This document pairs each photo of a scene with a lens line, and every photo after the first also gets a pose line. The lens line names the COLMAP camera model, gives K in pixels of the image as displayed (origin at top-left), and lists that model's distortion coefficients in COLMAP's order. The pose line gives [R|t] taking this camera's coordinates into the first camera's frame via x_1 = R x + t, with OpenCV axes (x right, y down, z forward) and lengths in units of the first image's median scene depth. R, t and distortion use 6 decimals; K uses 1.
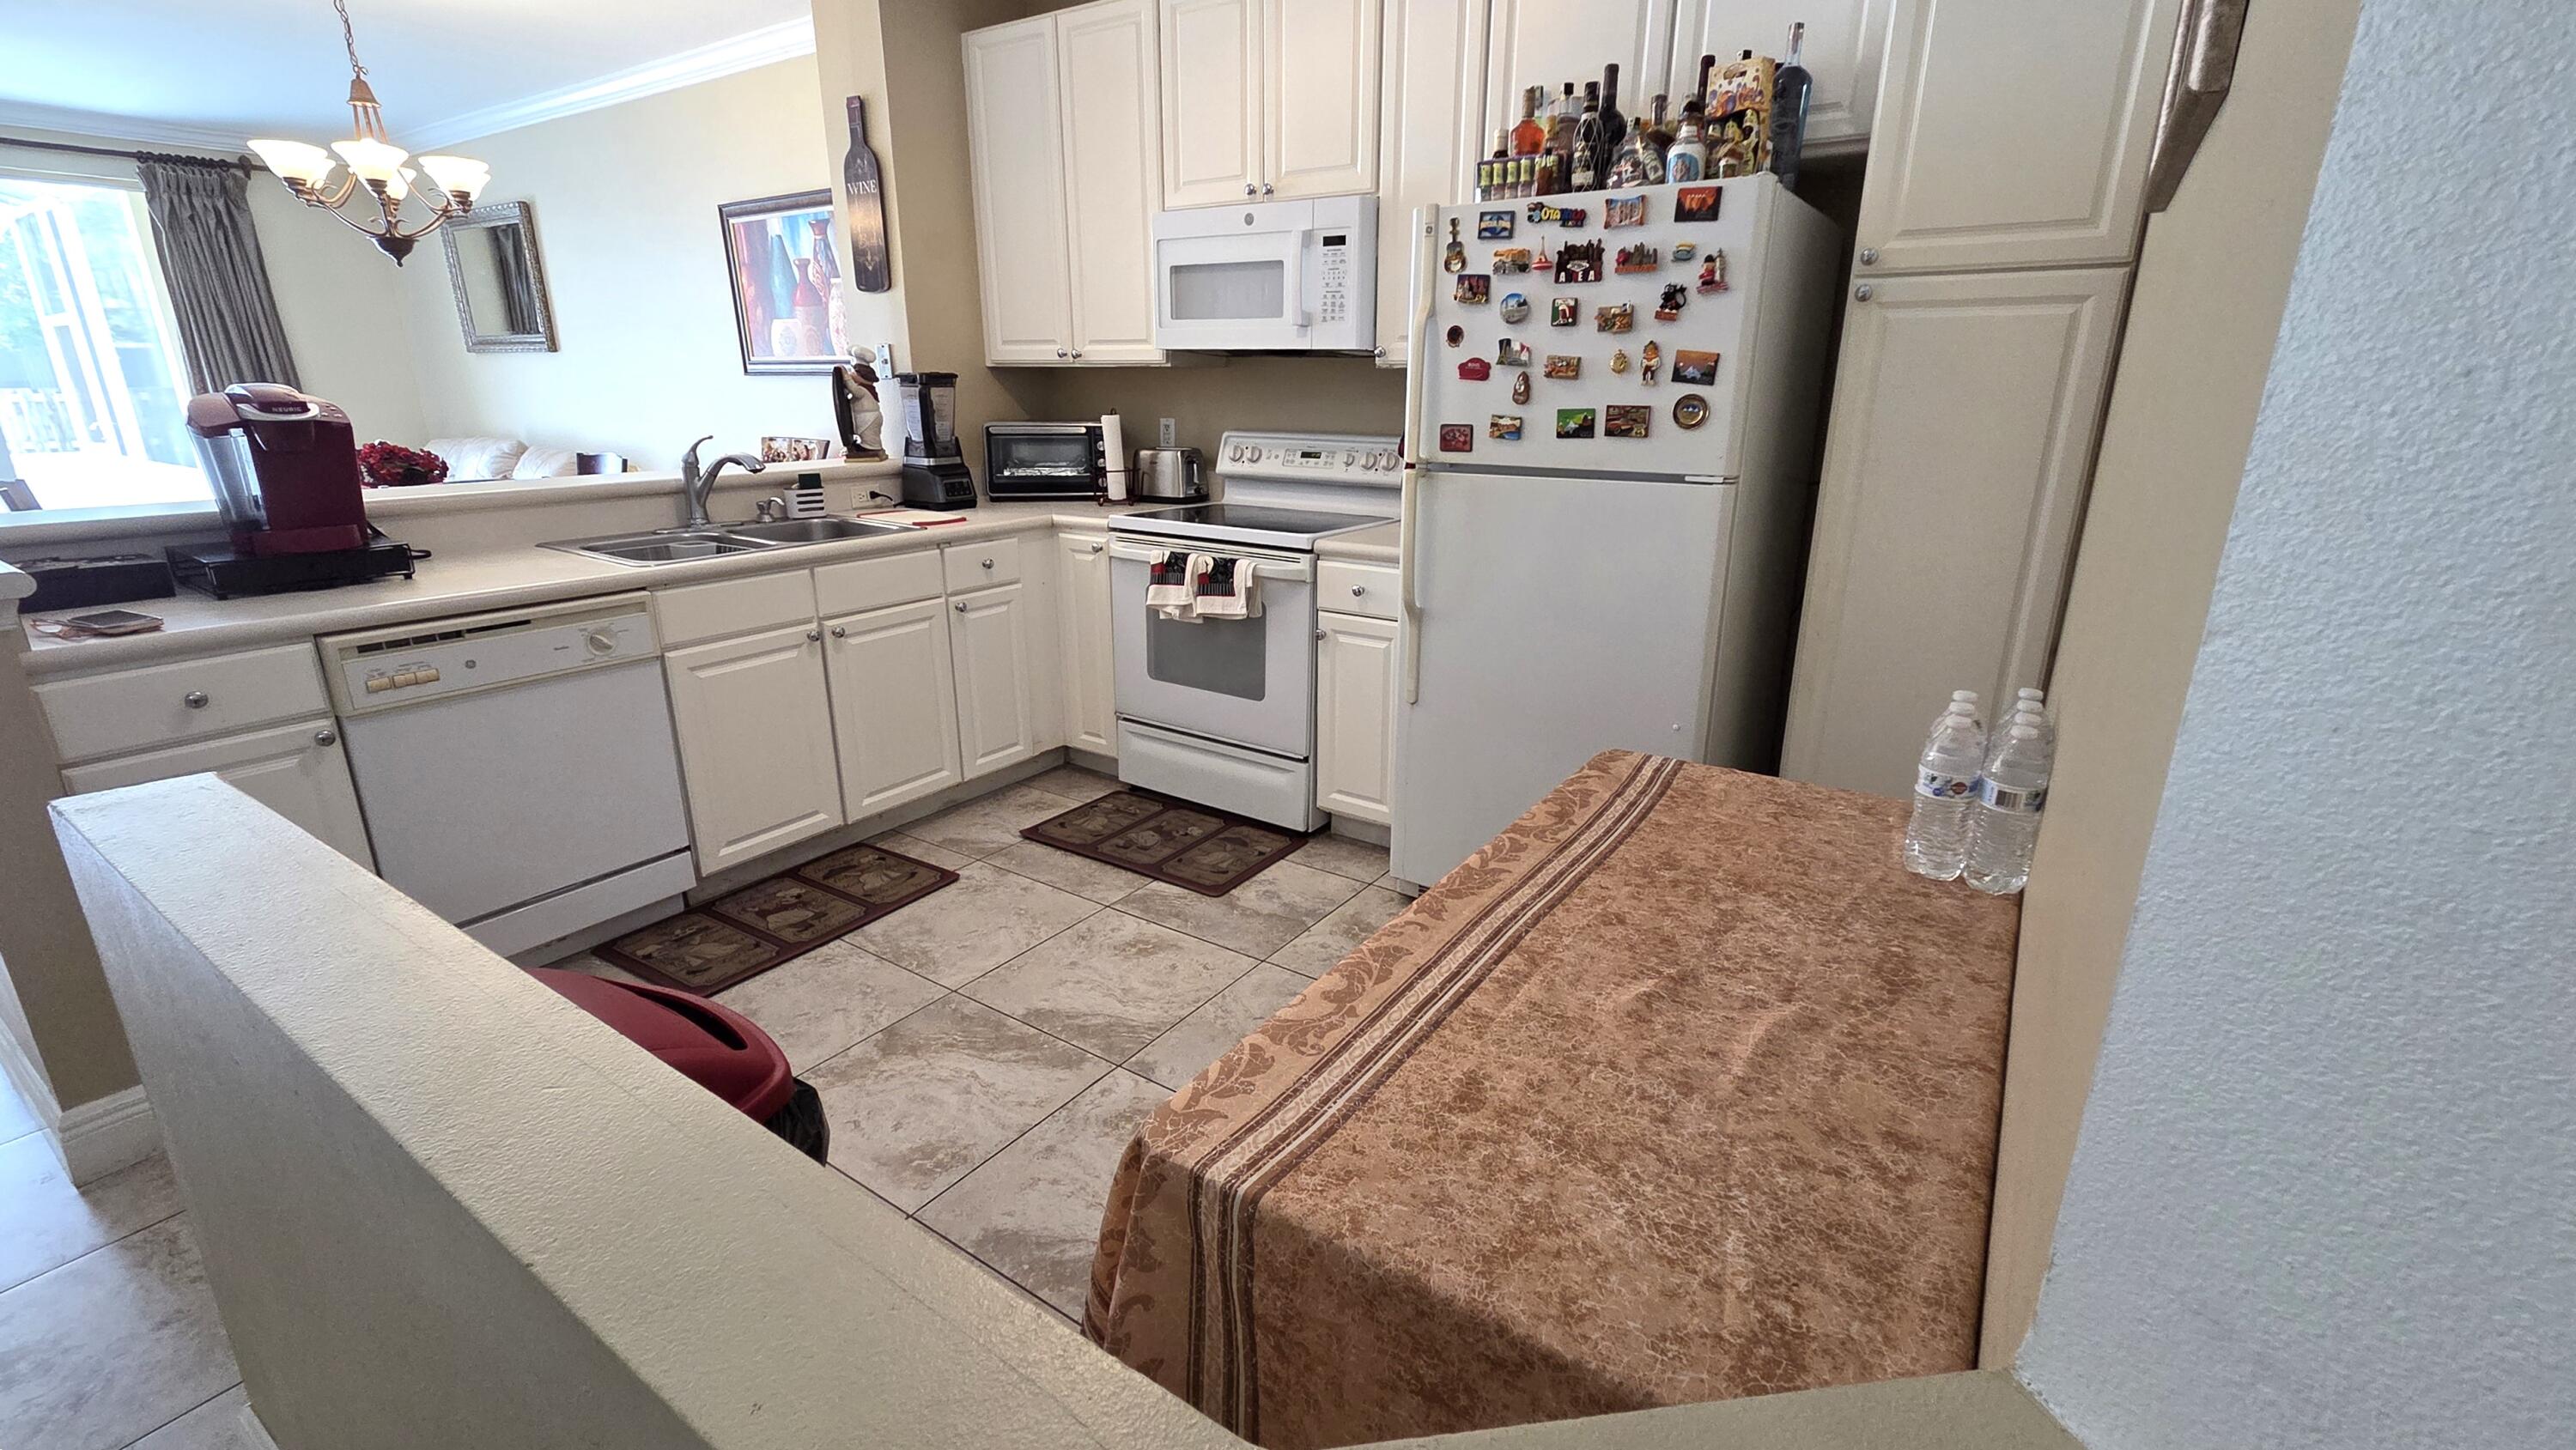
lens RADIAL K [[1111.4, 0, 1288.0], [0, 1111.4, 725.0], [0, 0, 1]] dist [0.007125, -0.000384]
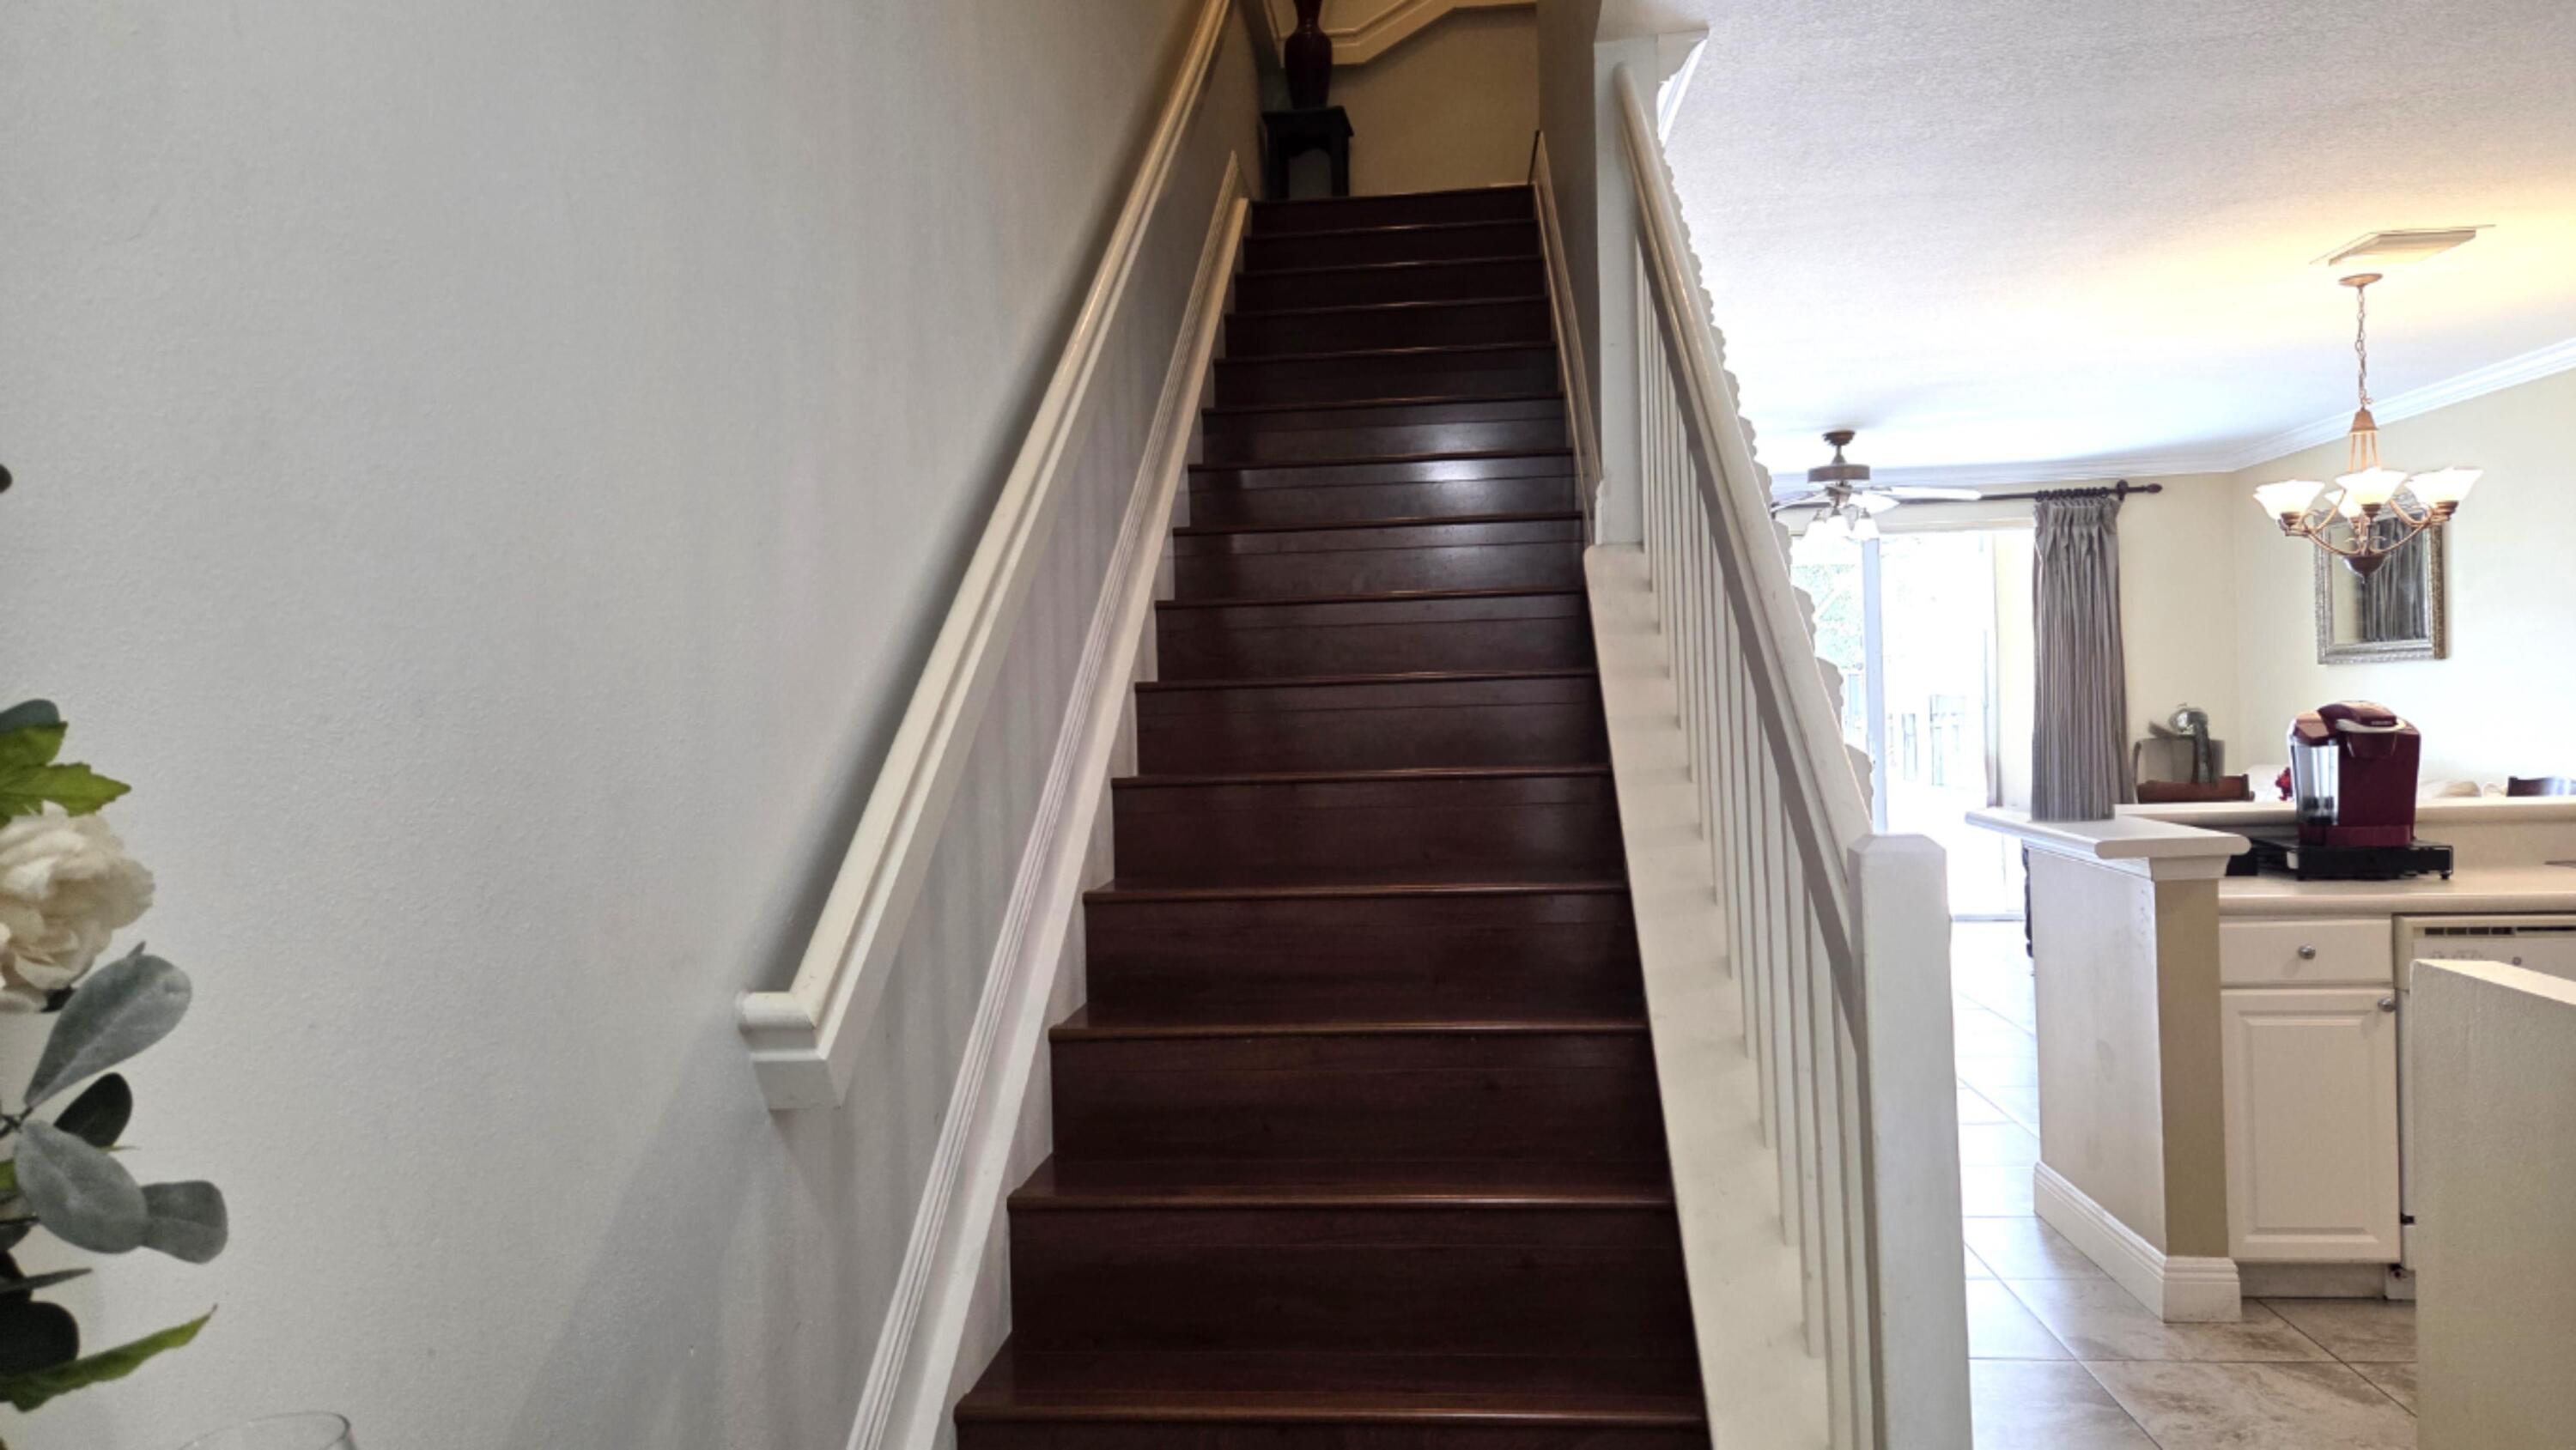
lens RADIAL K [[1765.5, 0, 1288.0], [0, 1765.5, 725.0], [0, 0, 1]] dist [0.045130, -0.000442]
pose [[0.488083, -0.012620, -0.872706, 0.101435], [-0.230448, 0.962549, -0.142803, 0.147297], [0.841824, 0.270814, 0.466896, -0.490647]]
